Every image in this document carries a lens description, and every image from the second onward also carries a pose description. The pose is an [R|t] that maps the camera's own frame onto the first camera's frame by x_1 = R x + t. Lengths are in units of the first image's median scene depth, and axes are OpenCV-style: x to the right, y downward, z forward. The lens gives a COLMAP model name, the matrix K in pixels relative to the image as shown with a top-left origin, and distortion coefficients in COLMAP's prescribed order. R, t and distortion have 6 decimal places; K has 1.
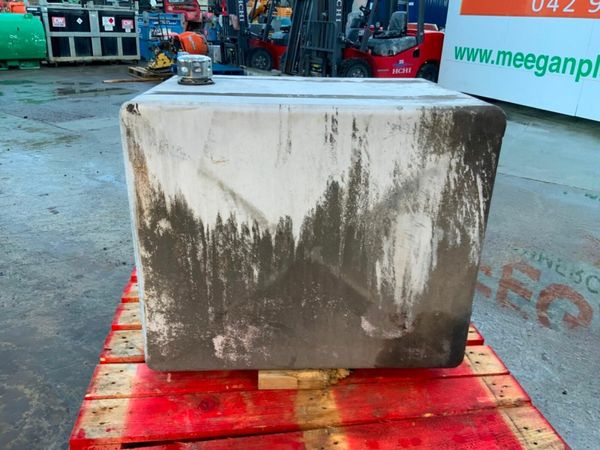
lens RADIAL K [[499.7, 0, 300.0], [0, 499.7, 225.0], [0, 0, 1]] dist [0.076086, -0.139280]
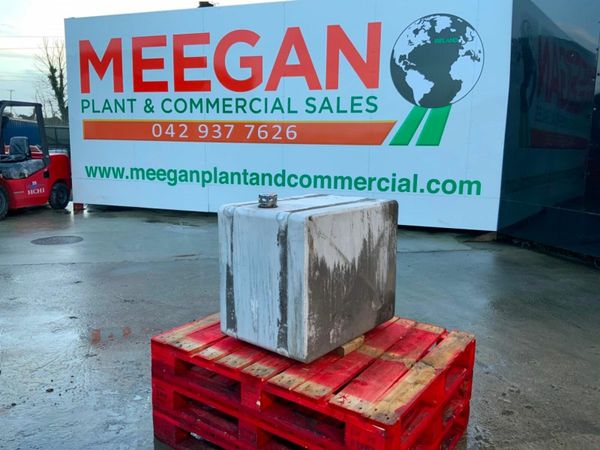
lens RADIAL K [[495.6, 0, 300.0], [0, 495.6, 225.0], [0, 0, 1]] dist [0.109666, -0.213518]
pose [[0.676085, -0.141776, 0.723055, -1.625864], [0.288234, 0.954004, -0.082450, -0.039871], [-0.678108, 0.264152, 0.685852, -0.337060]]
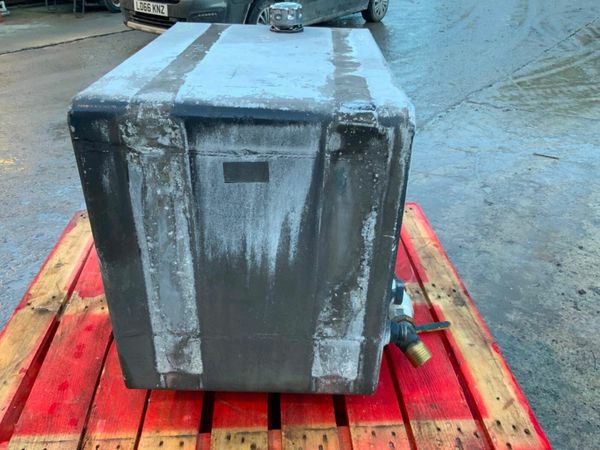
lens RADIAL K [[495.6, 0, 300.0], [0, 495.6, 225.0], [0, 0, 1]] dist [0.109666, -0.213518]
pose [[-0.069249, 0.482984, -0.872887, 1.024484], [-0.398784, 0.788635, 0.468003, -0.523348], [0.914426, 0.380502, 0.137994, 1.168922]]
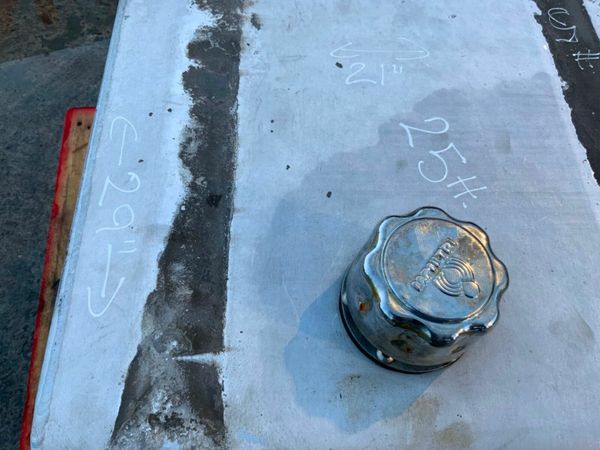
lens RADIAL K [[495.6, 0, 300.0], [0, 495.6, 225.0], [0, 0, 1]] dist [0.109666, -0.213518]
pose [[0.025301, -0.895212, 0.444921, -0.323831], [0.326121, 0.428106, 0.842835, -0.604566], [-0.944989, 0.123774, 0.302779, 1.094147]]
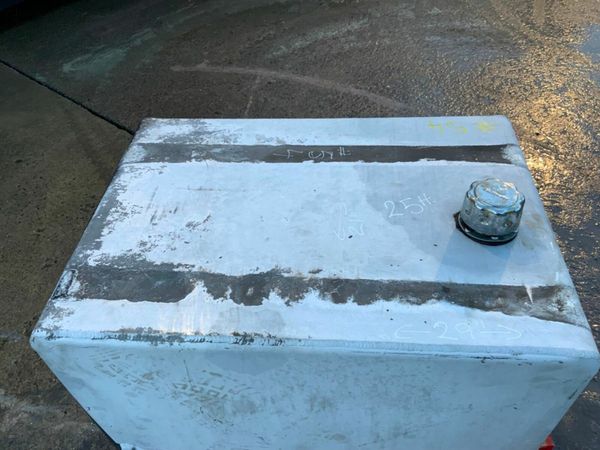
lens RADIAL K [[495.6, 0, 300.0], [0, 495.6, 225.0], [0, 0, 1]] dist [0.109666, -0.213518]
pose [[-0.991593, -0.068767, 0.109607, -0.050541], [0.074792, 0.386627, 0.919198, -0.981580], [-0.105588, 0.919669, -0.378234, 1.422916]]
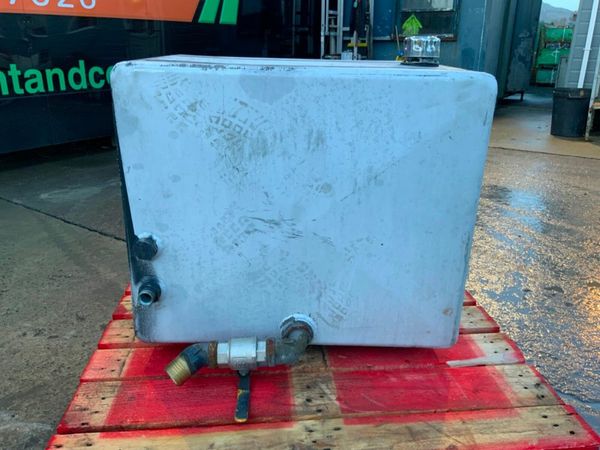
lens RADIAL K [[495.6, 0, 300.0], [0, 495.6, 225.0], [0, 0, 1]] dist [0.109666, -0.213518]
pose [[-0.997873, -0.062123, 0.019775, -0.020625], [-0.032953, 0.742341, 0.669211, -0.774786], [-0.056254, 0.667136, -0.742809, 2.167576]]
